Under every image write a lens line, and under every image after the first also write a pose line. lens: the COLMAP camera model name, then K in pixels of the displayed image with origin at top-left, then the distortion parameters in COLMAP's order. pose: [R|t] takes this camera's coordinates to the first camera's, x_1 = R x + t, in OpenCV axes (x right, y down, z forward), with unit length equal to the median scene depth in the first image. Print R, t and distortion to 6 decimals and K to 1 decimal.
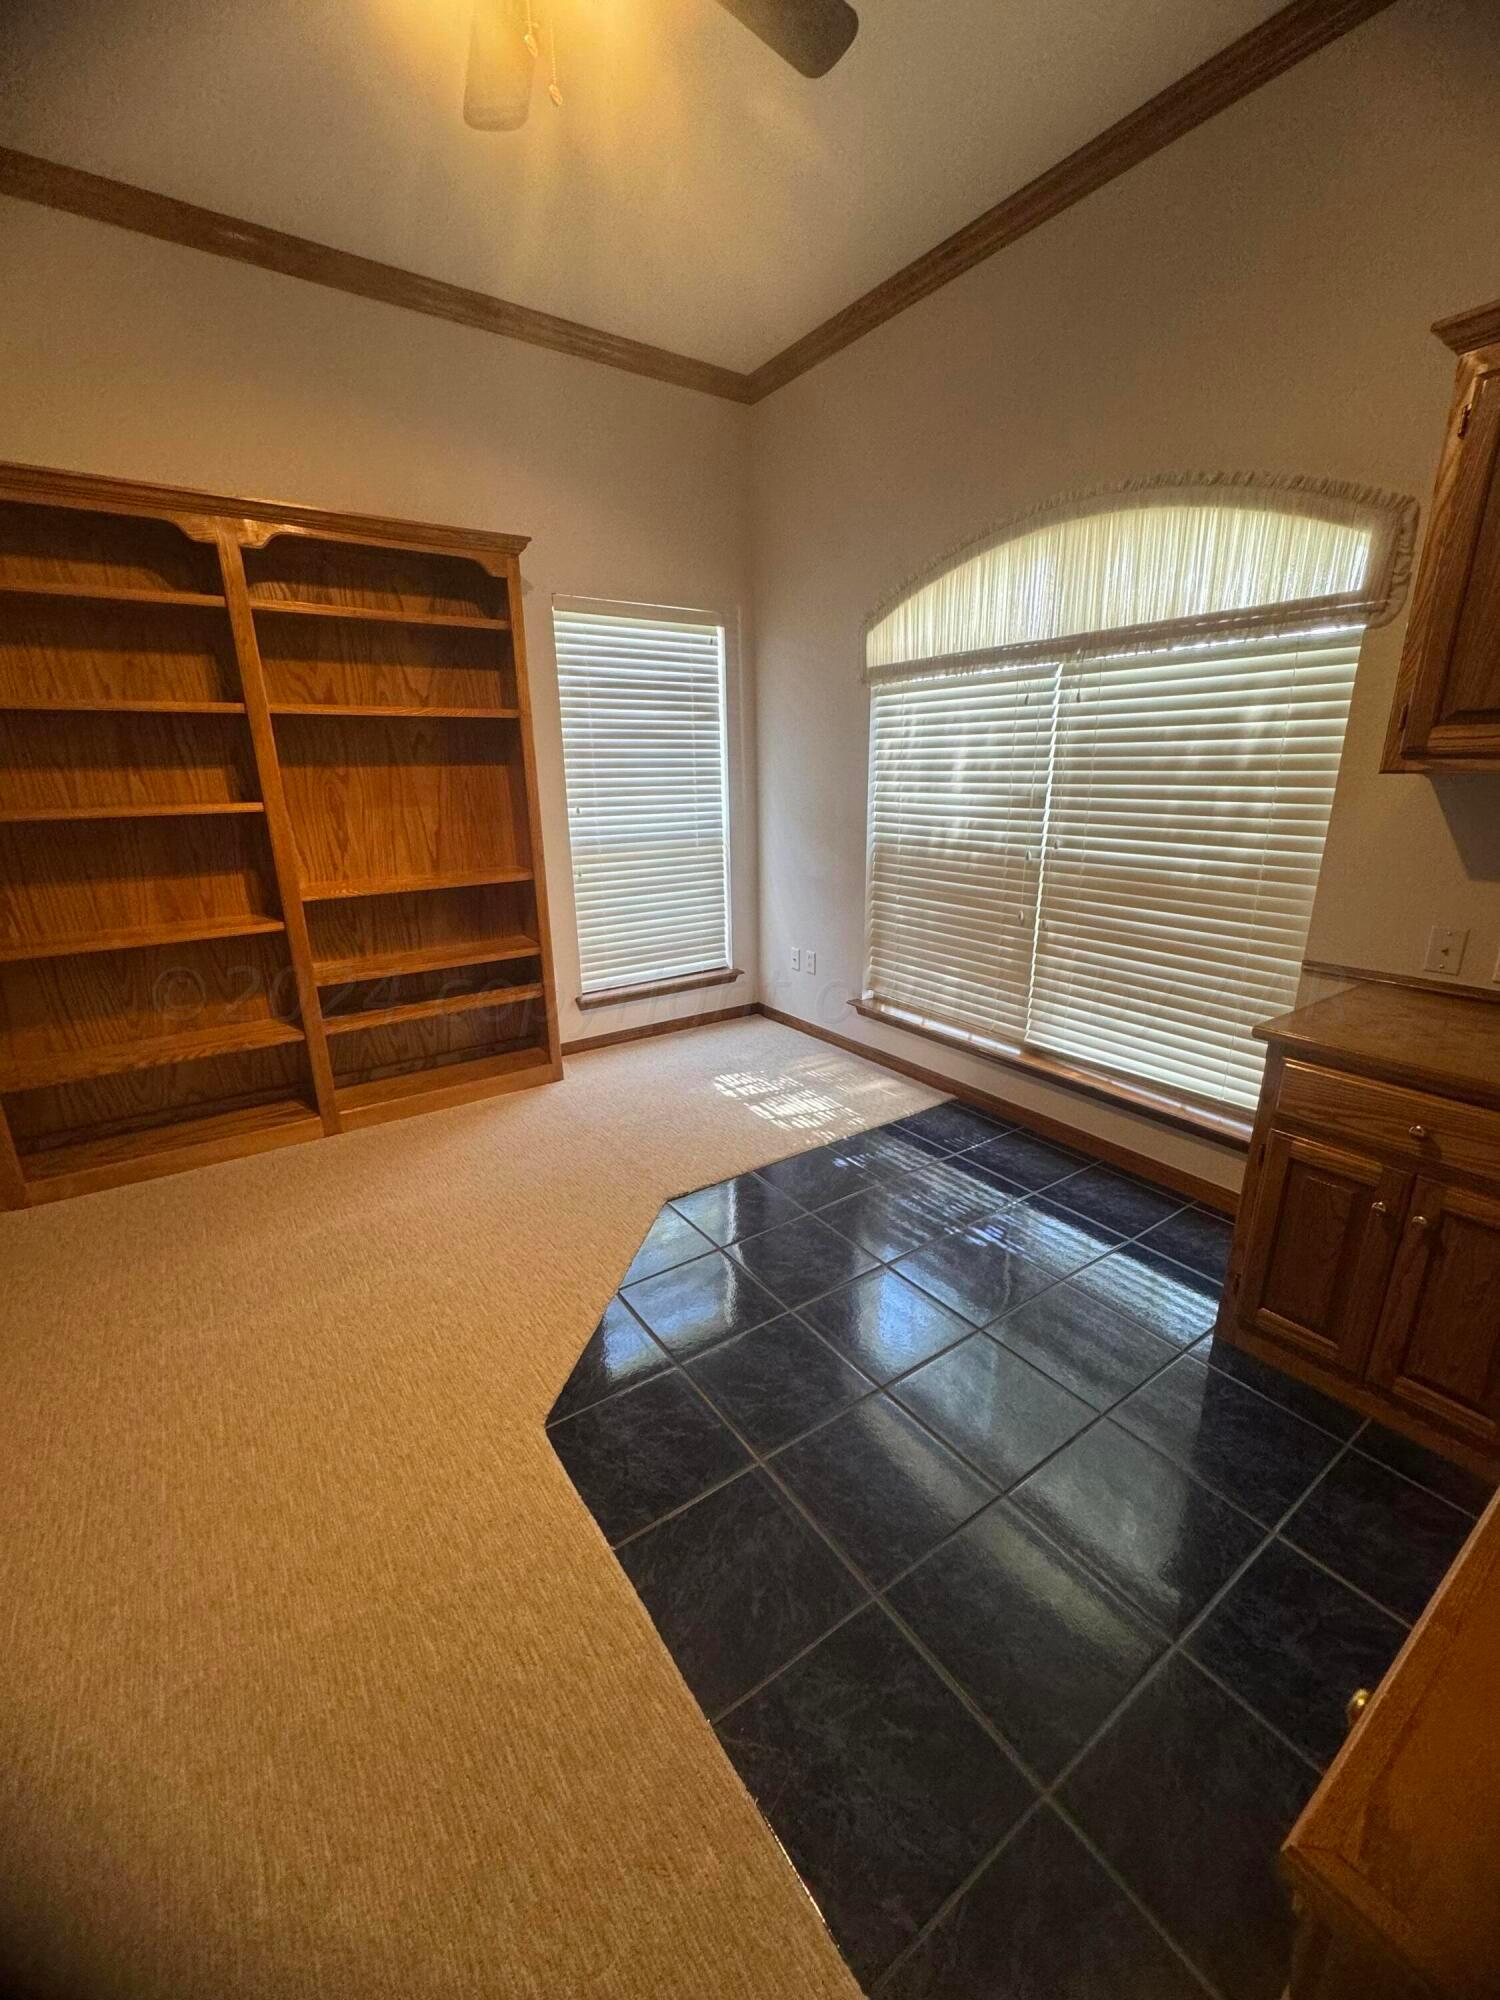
lens RADIAL K [[798.2, 0, 756.3], [0, 798.2, 1000.0], [0, 0, 1]] dist [-0.001383, 0.000370]
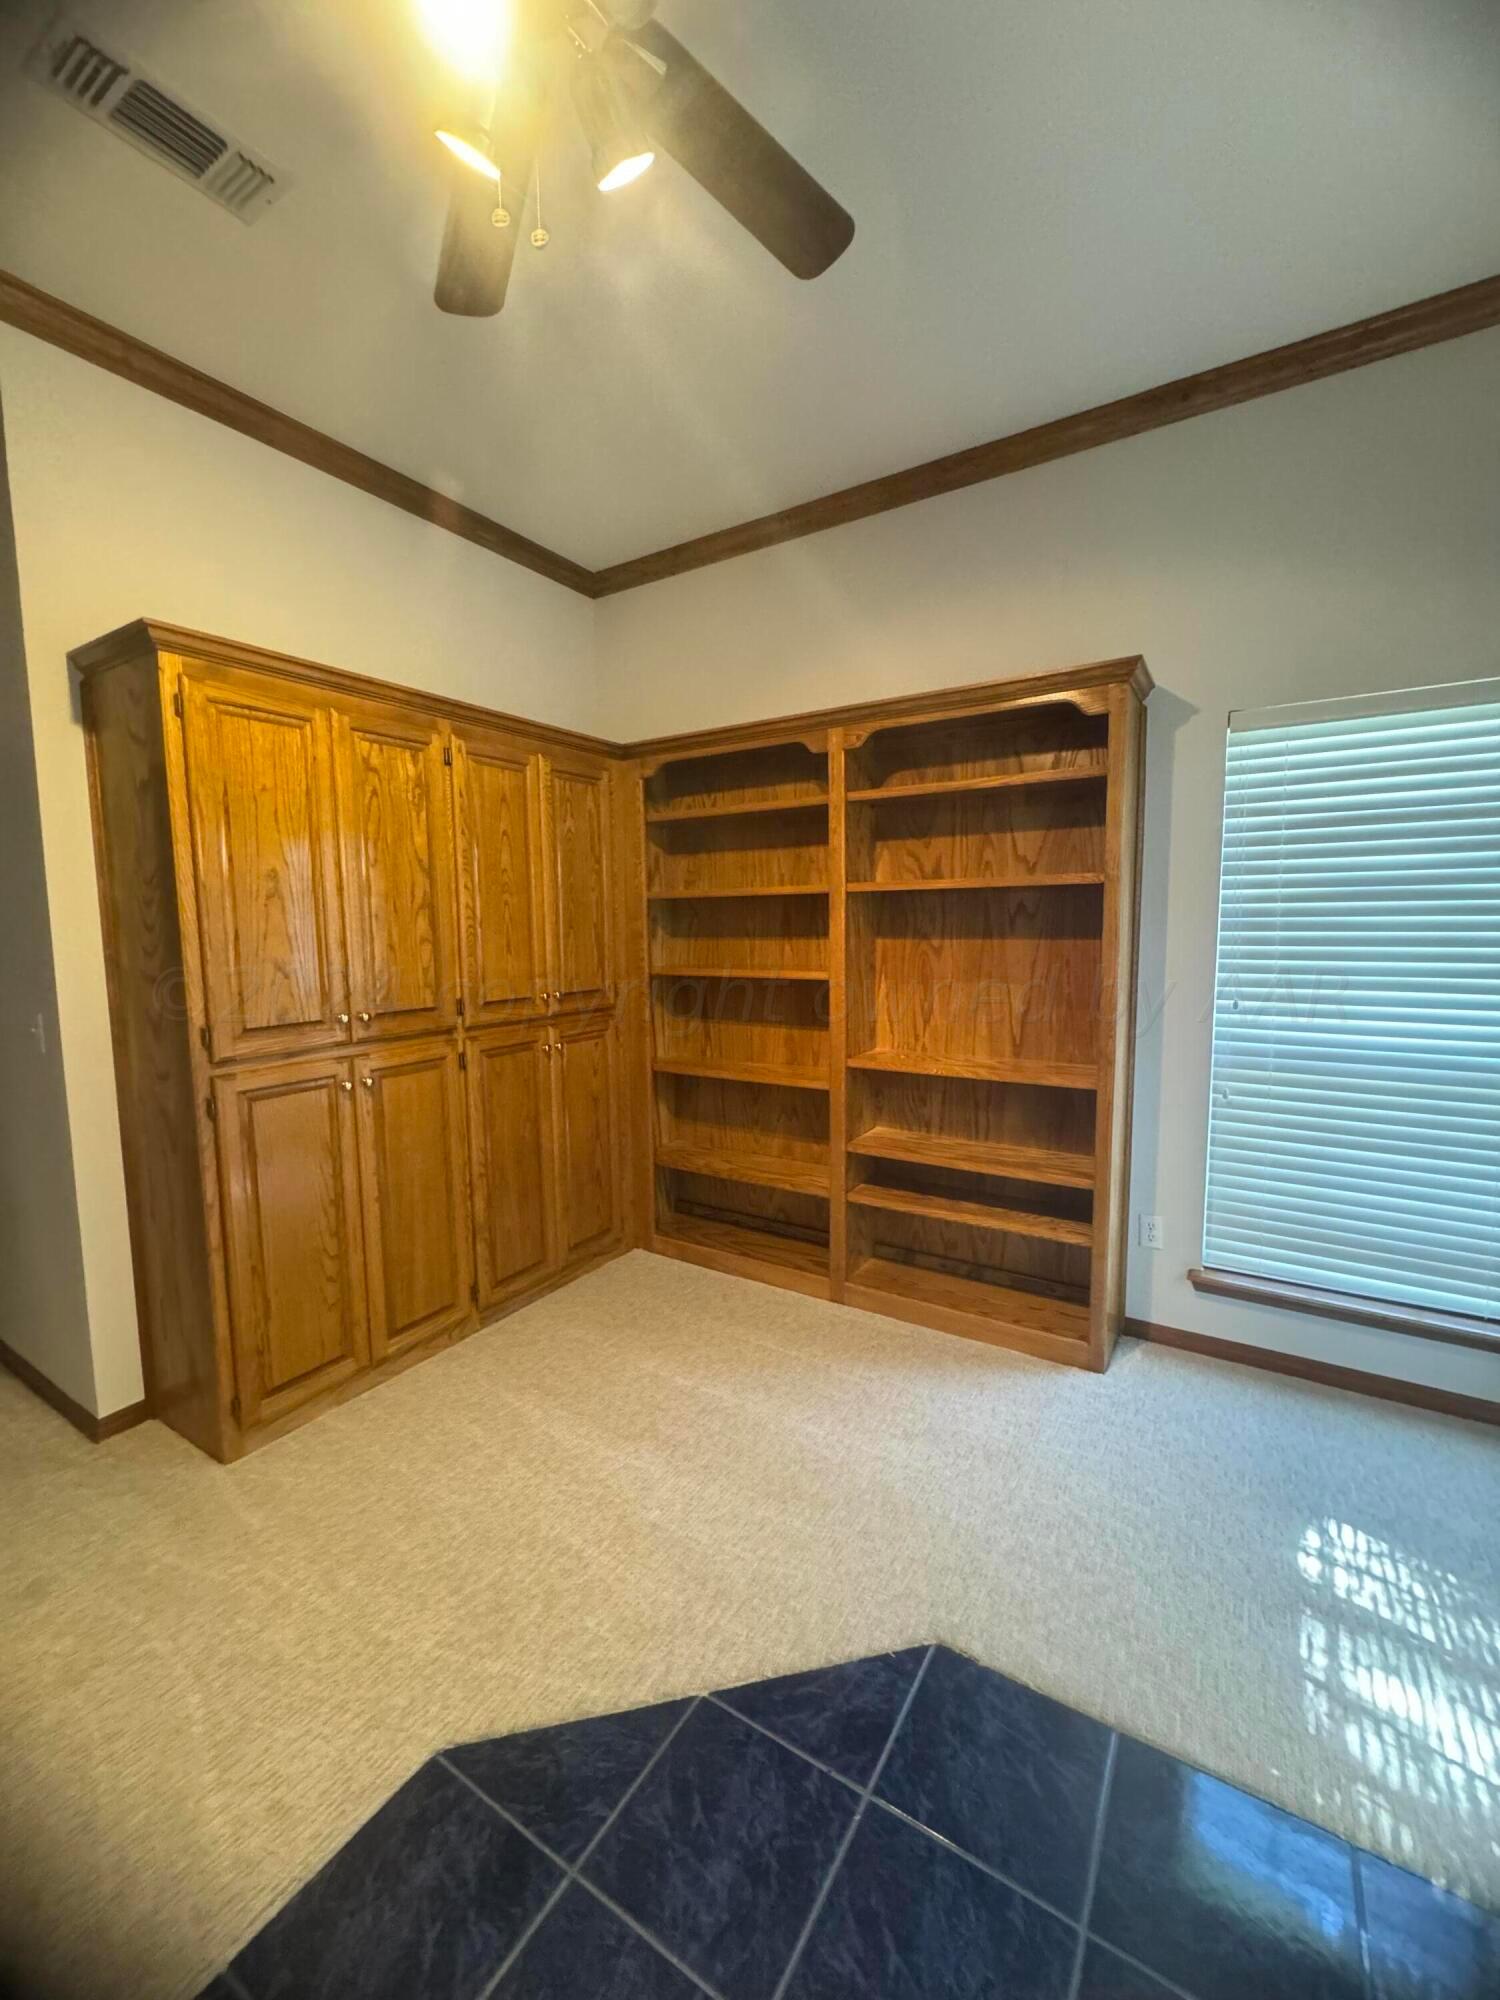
lens RADIAL K [[798.2, 0, 748.8], [0, 798.2, 1003.0], [0, 0, 1]] dist [-0.001383, 0.000370]
pose [[0.386416, 0.098533, -0.917046, 0.314953], [-0.254965, 0.966944, -0.003541, -0.168483], [0.886383, 0.235183, 0.398765, 0.465265]]
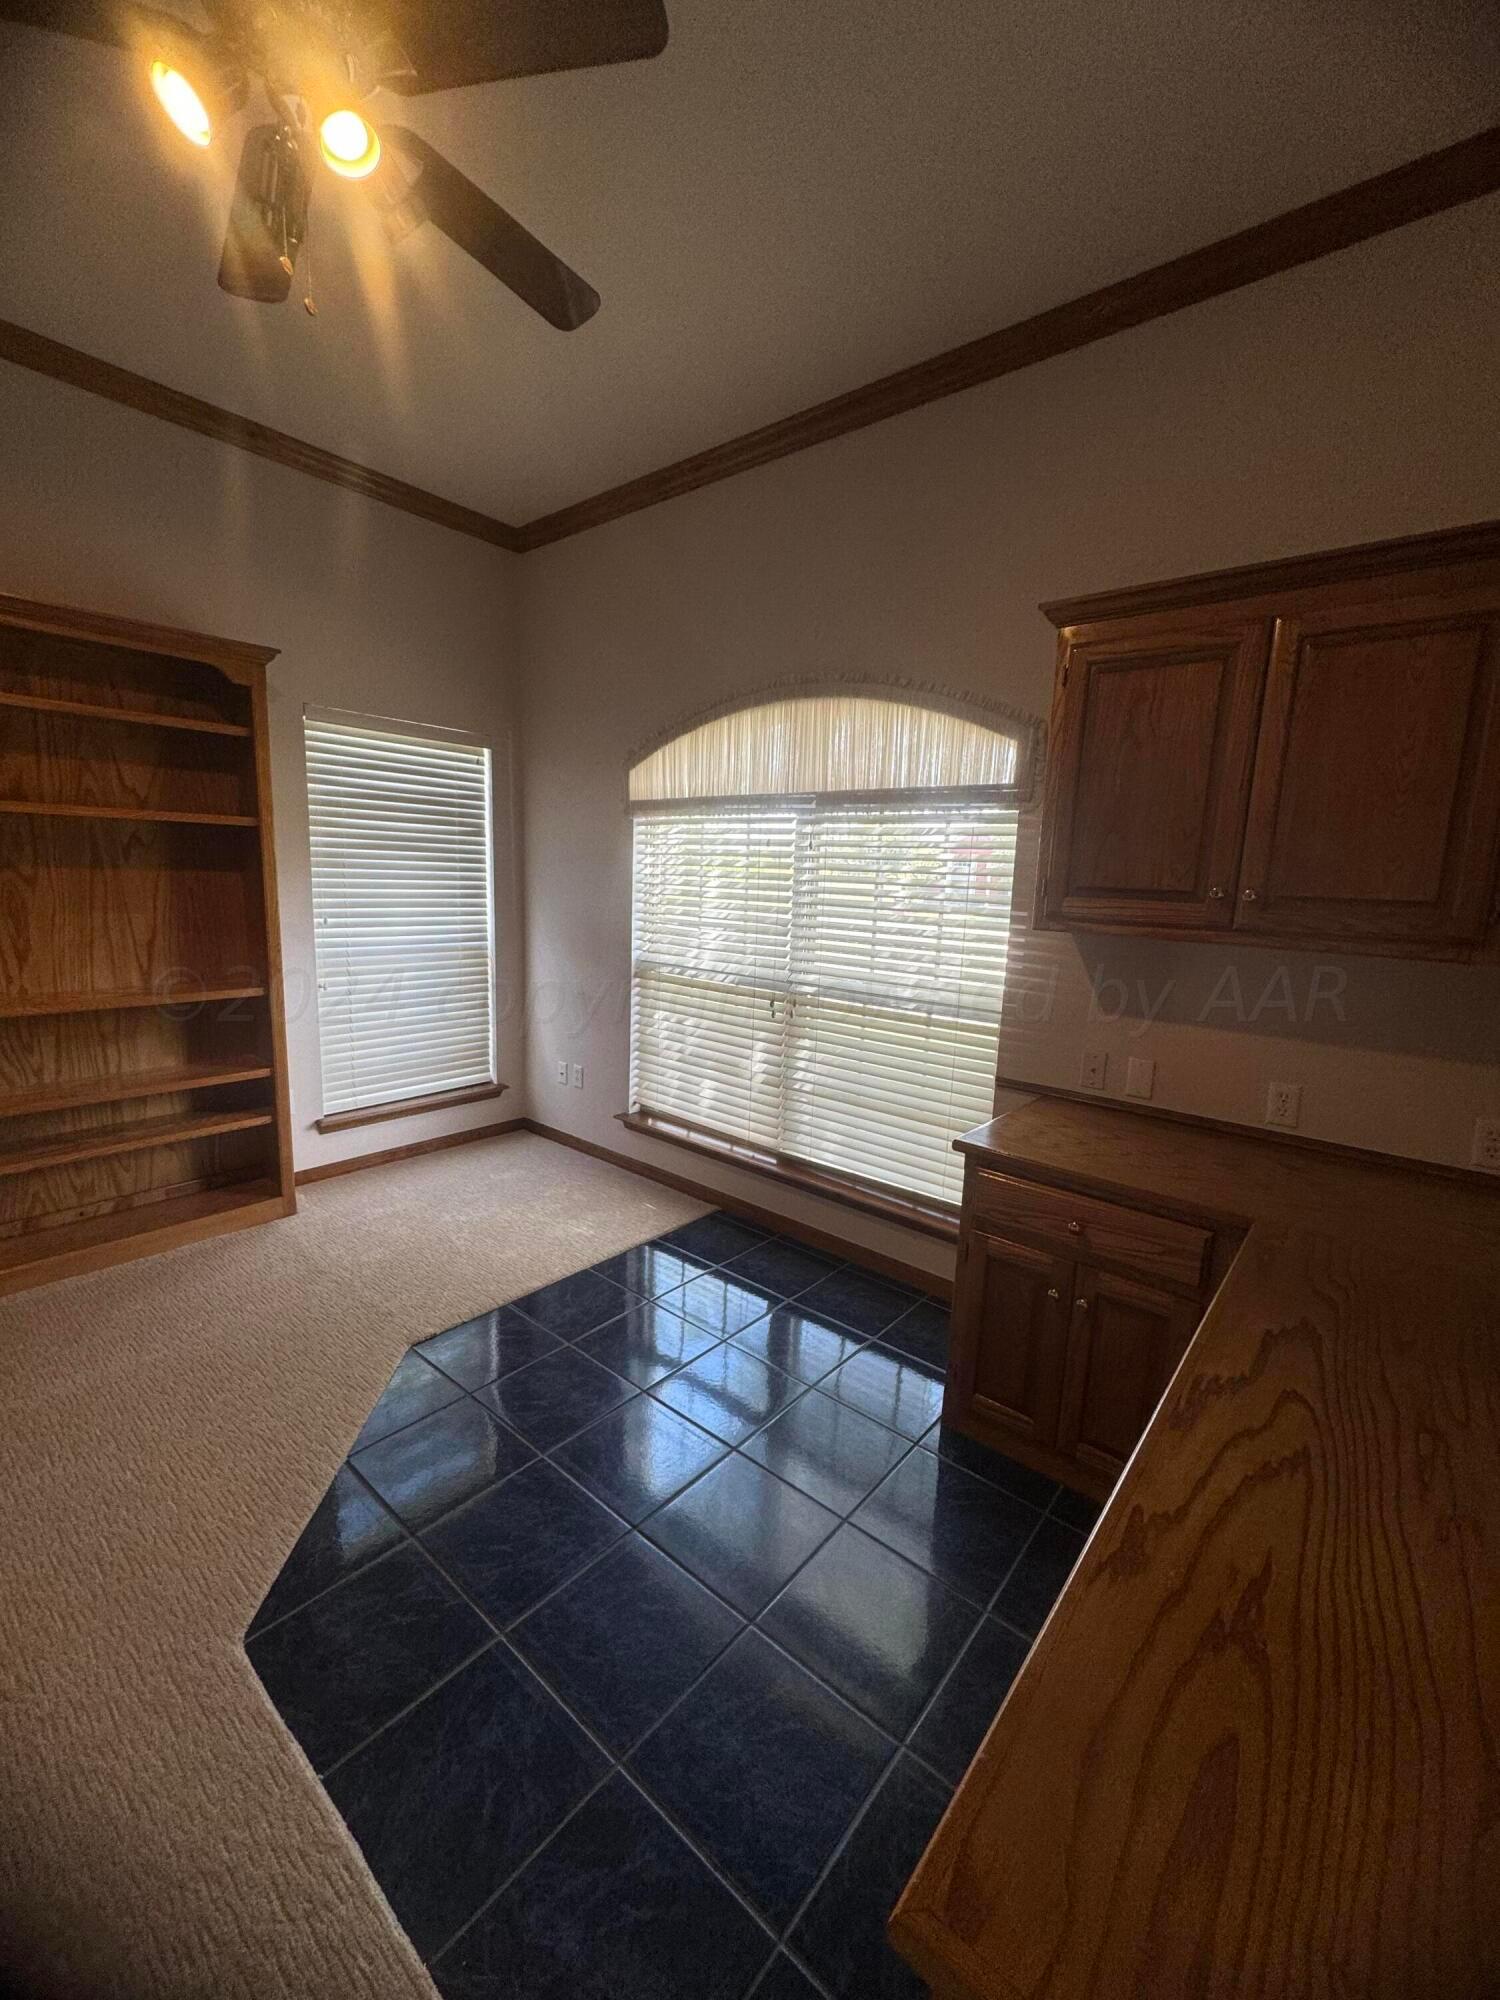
lens RADIAL K [[798.2, 0, 755.0], [0, 798.2, 1001.0], [0, 0, 1]] dist [-0.001383, 0.000370]
pose [[0.964310, 0.006668, 0.264691, 0.022814], [0.025415, 0.992736, -0.117601, -0.024496], [-0.263553, 0.120131, 0.957136, -0.036883]]
